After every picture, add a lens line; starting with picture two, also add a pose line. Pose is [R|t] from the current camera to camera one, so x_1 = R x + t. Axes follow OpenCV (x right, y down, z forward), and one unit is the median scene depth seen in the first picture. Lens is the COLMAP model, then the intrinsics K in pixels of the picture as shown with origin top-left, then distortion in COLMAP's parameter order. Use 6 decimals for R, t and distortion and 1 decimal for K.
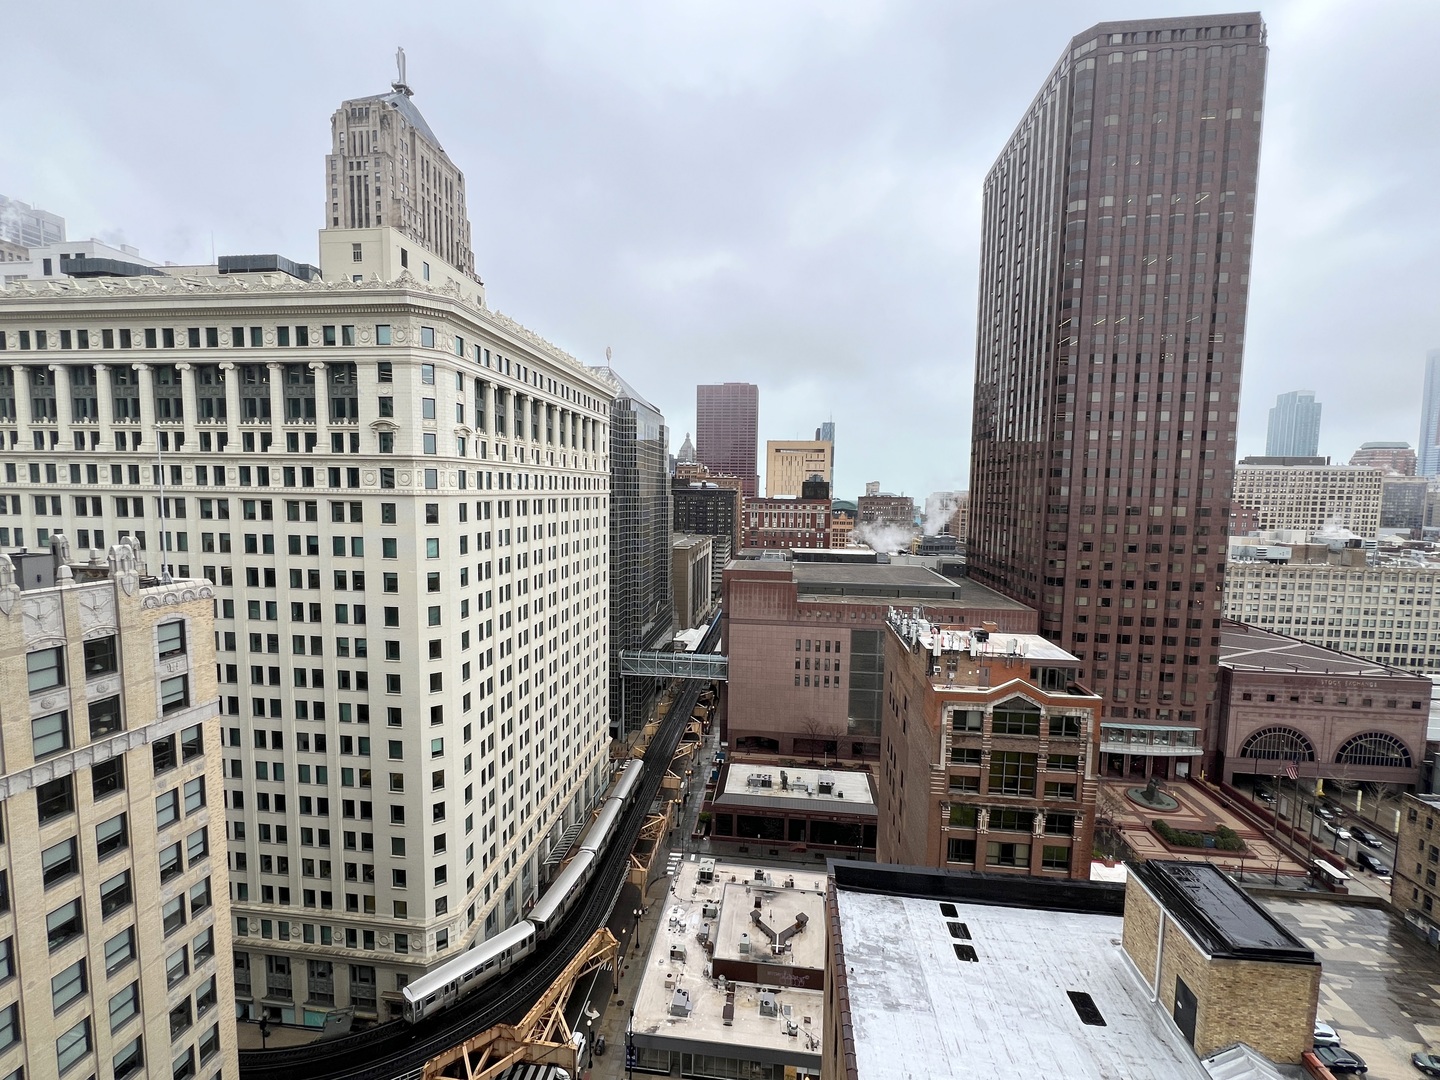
lens RADIAL K [[581.3, 0, 720.0], [0, 581.3, 540.0], [0, 0, 1]] dist [-0.001102, 0.000055]
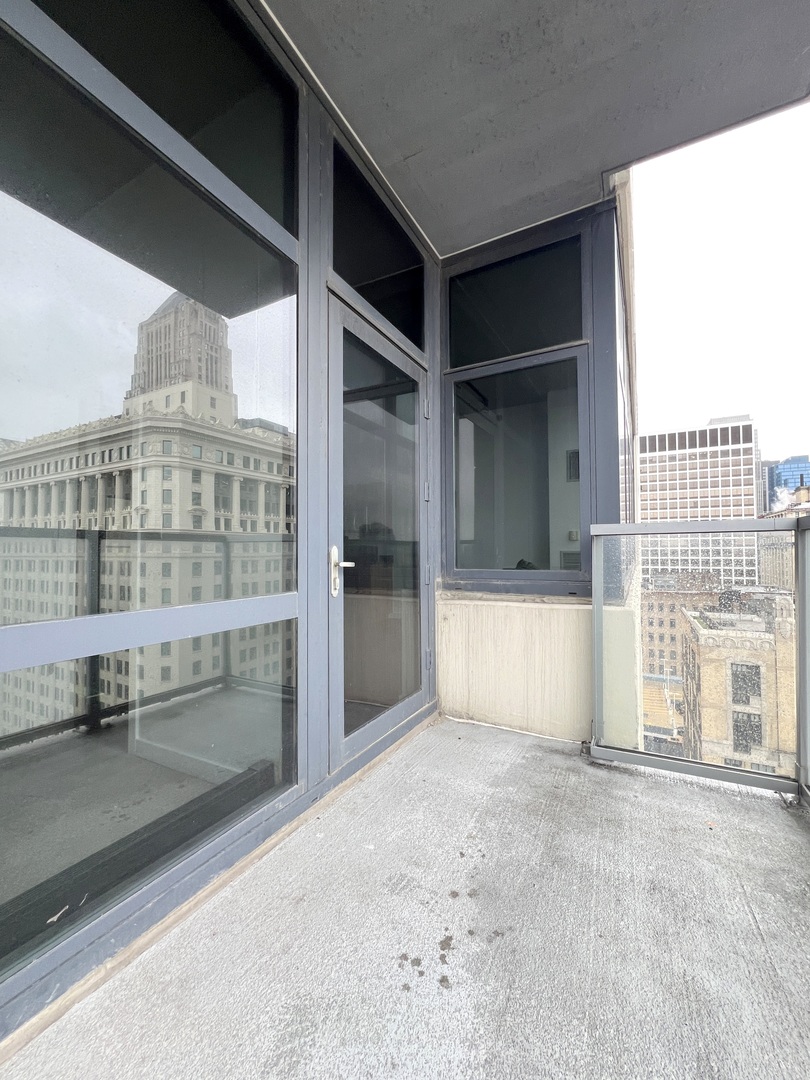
lens RADIAL K [[436.0, 0, 405.0], [0, 436.0, 540.0], [0, 0, 1]] dist [-0.001102, 0.000055]
pose [[0.926656, -0.025909, -0.375015, 0.174879], [-0.019140, 0.993076, -0.115905, -0.003078], [0.375422, 0.114582, 0.919744, 0.100921]]
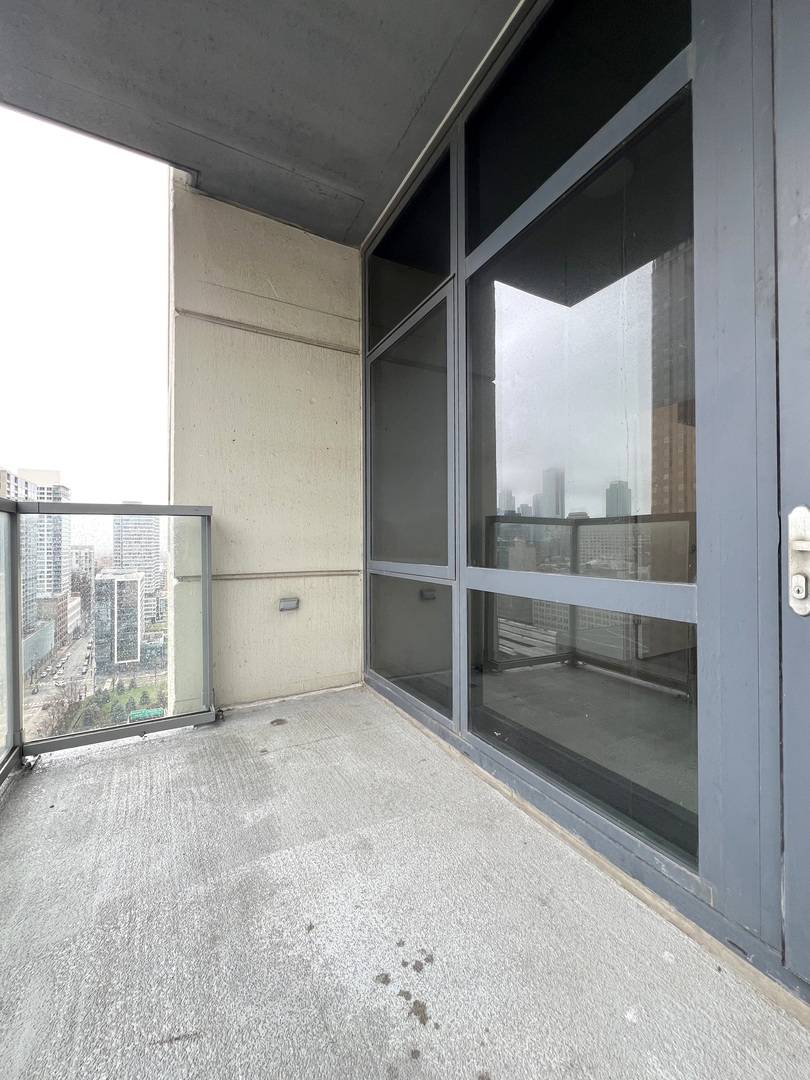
lens RADIAL K [[436.0, 0, 405.0], [0, 436.0, 540.0], [0, 0, 1]] dist [-0.001102, 0.000055]
pose [[-0.819168, -0.008600, -0.573489, 0.231915], [-0.055629, 0.996365, 0.064520, -0.039017], [0.570850, 0.084755, -0.816668, 0.622375]]
